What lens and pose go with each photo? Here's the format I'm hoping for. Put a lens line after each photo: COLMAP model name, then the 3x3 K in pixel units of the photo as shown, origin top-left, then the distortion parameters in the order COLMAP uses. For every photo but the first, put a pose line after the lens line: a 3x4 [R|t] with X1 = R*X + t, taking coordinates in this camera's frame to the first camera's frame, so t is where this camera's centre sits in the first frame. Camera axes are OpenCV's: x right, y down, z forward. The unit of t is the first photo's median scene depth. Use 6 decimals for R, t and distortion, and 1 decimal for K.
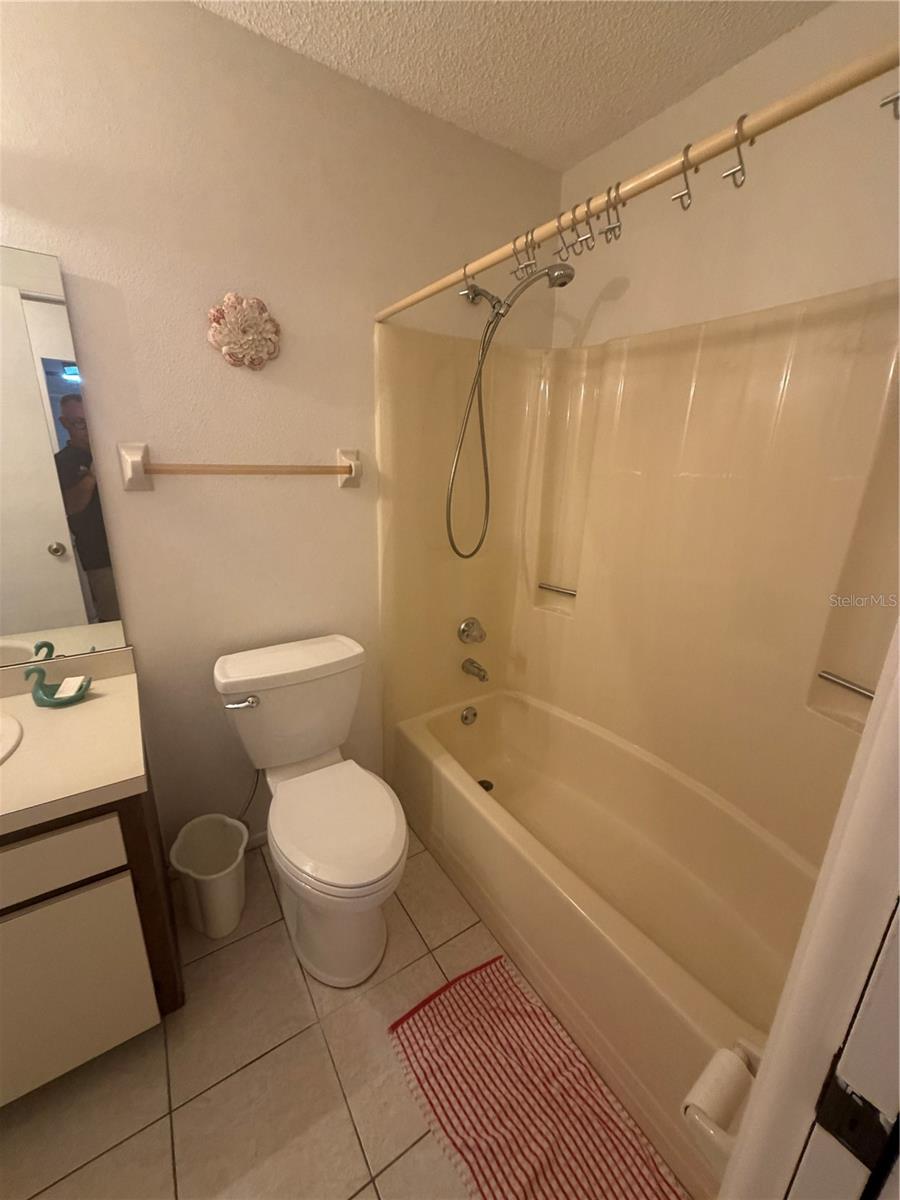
lens RADIAL K [[478.5, 0, 451.0], [0, 478.5, 597.9], [0, 0, 1]] dist [0.000168, 0.000391]
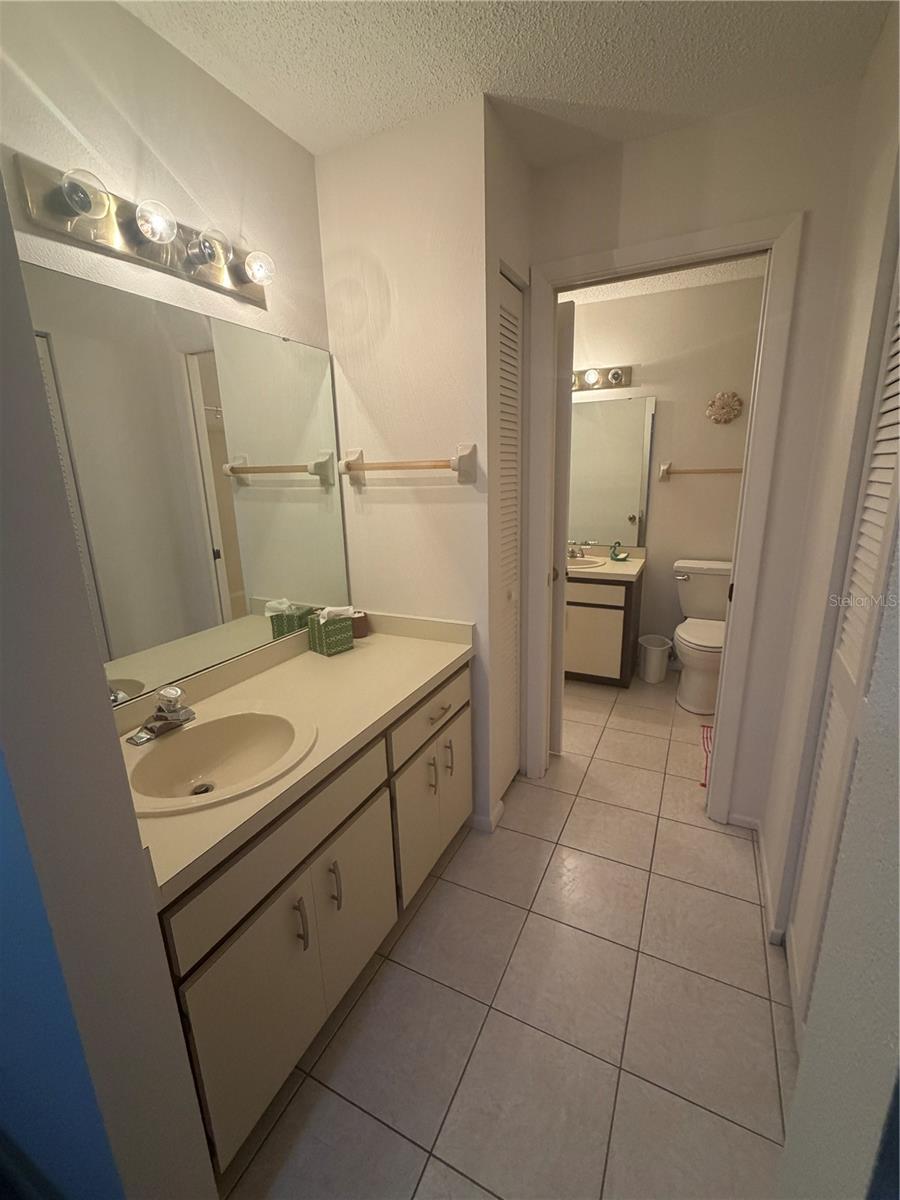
lens RADIAL K [[505.6, 0, 448.8], [0, 505.6, 599.2], [0, 0, 1]] dist [0.000492, 0.000062]
pose [[0.500199, 0.174911, -0.848061, 1.025166], [-0.209197, 0.974785, 0.077660, 0.367500], [0.840260, 0.138566, 0.524178, -1.113186]]
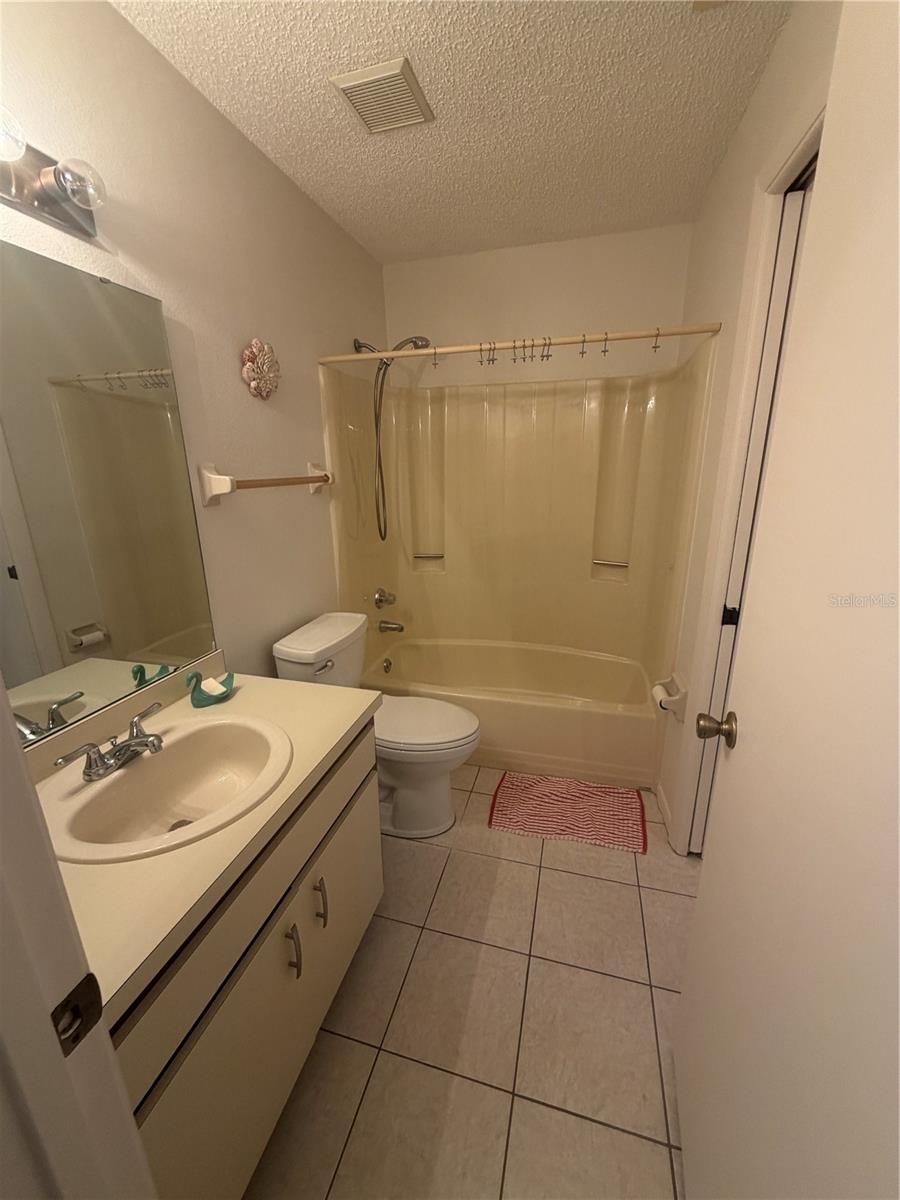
lens RADIAL K [[477.2, 0, 449.0], [0, 477.2, 600.6], [0, 0, 1]] dist [0.000545, -0.000097]
pose [[0.750174, -0.218943, 0.623941, -0.945430], [0.224817, 0.971832, 0.070718, 0.035310], [-0.621849, 0.087222, 0.778265, -0.186948]]
